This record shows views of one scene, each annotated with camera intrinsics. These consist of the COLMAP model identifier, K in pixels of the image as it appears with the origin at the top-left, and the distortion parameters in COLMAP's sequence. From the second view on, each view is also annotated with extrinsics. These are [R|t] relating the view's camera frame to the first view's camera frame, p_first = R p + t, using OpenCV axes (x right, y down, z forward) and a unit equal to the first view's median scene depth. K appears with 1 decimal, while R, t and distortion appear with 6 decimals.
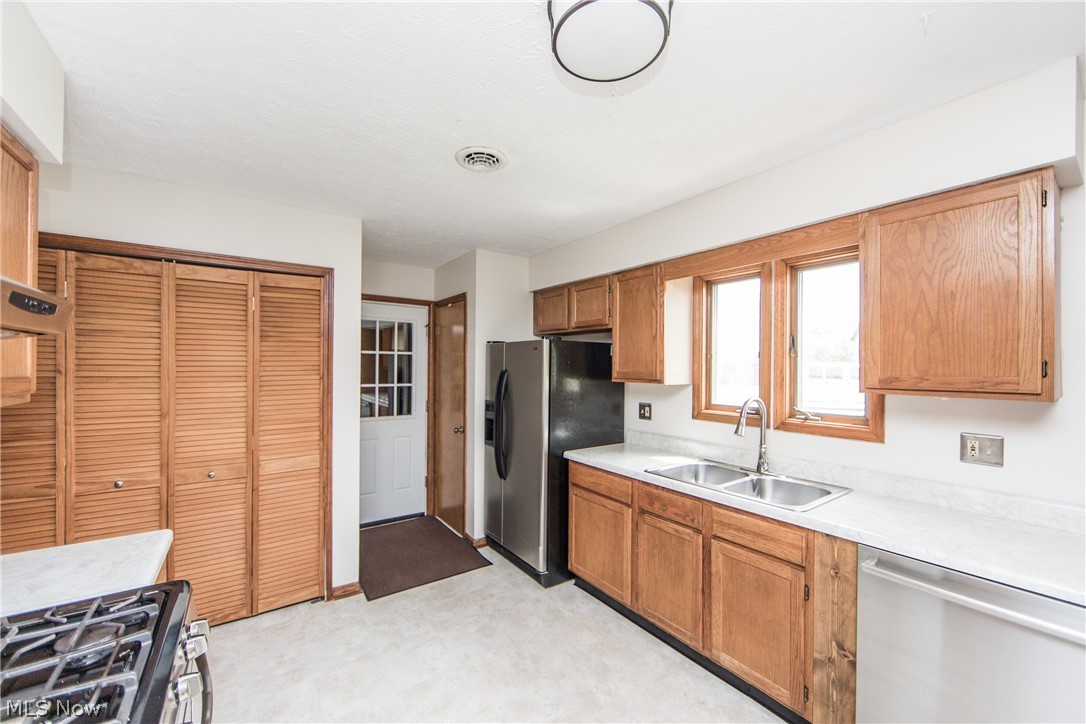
lens RADIAL K [[434.7, 0, 543.0], [0, 434.7, 362.0], [0, 0, 1]] dist [0.000116, -0.000026]
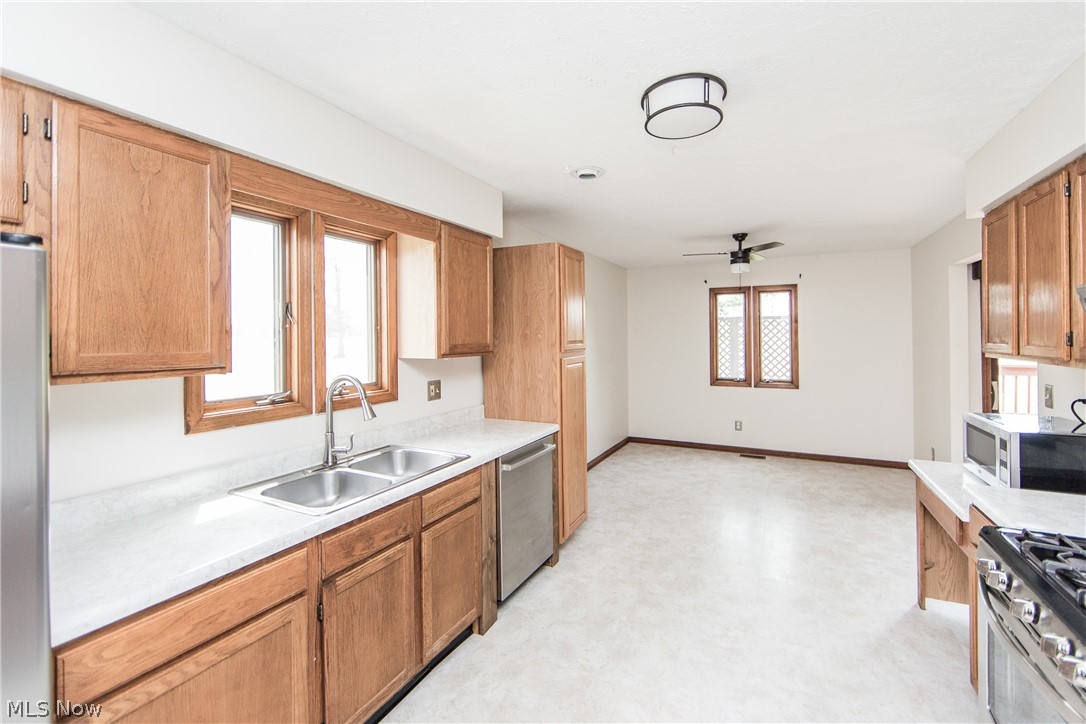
lens RADIAL K [[443.3, 0, 543.2], [0, 443.3, 337.1], [0, 0, 1]] dist [-0.008408, -0.000051]
pose [[-0.446287, 0.004061, 0.894881, -0.502734], [0.004788, 0.999986, -0.002150, 0.010579], [-0.894877, 0.003325, -0.446300, 1.119618]]
